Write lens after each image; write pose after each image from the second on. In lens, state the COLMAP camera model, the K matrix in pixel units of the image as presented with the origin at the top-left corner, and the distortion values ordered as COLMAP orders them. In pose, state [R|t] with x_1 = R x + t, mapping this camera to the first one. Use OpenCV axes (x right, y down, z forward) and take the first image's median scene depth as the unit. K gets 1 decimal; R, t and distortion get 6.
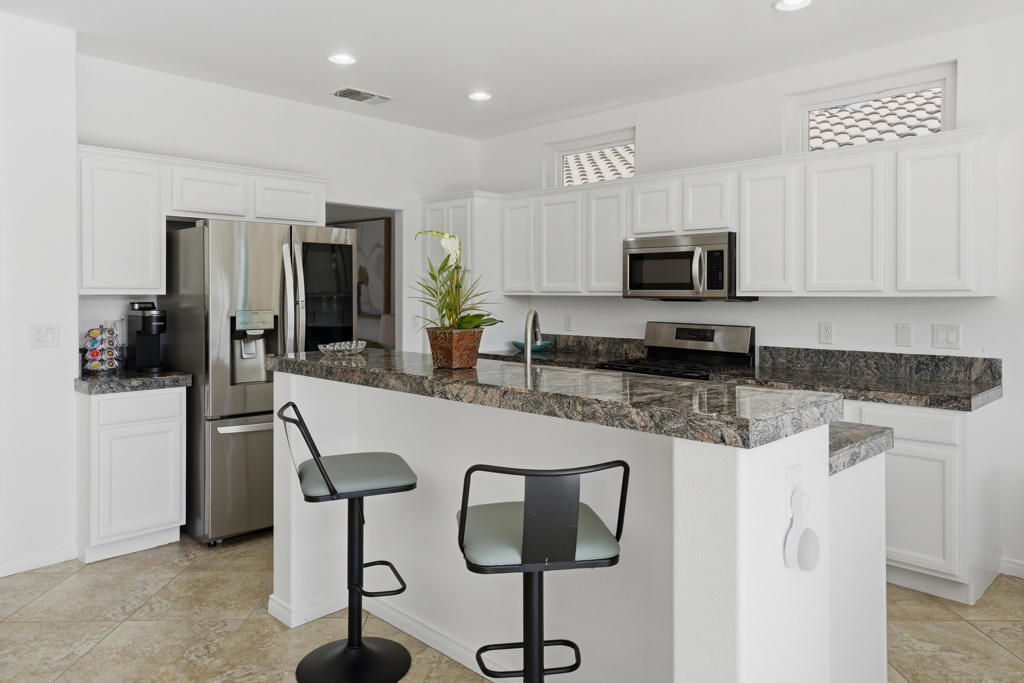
lens RADIAL K [[714.7, 0, 511.8], [0, 714.7, 294.2], [0, 0, 1]] dist [0.019060, -0.003460]
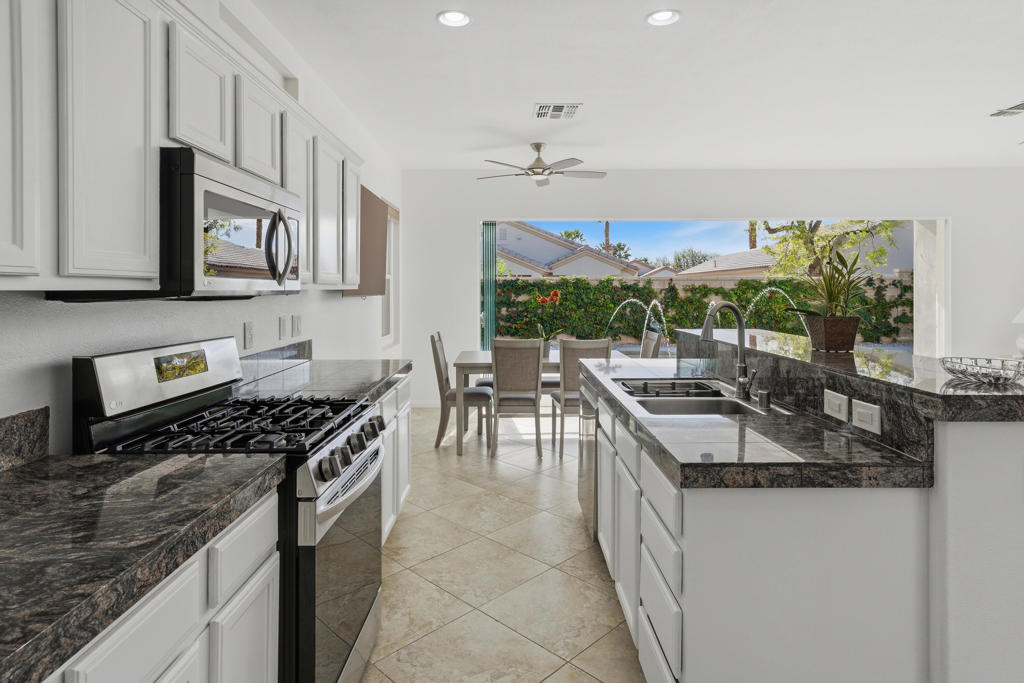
lens RADIAL K [[554.5, 0, 518.2], [0, 554.5, 293.6], [0, 0, 1]] dist [-0.000577, -0.000261]
pose [[-0.709300, -0.006299, 0.704878, -0.221778], [0.001516, 0.999944, 0.010461, -0.000012], [-0.704905, 0.008489, -0.709251, 1.262125]]
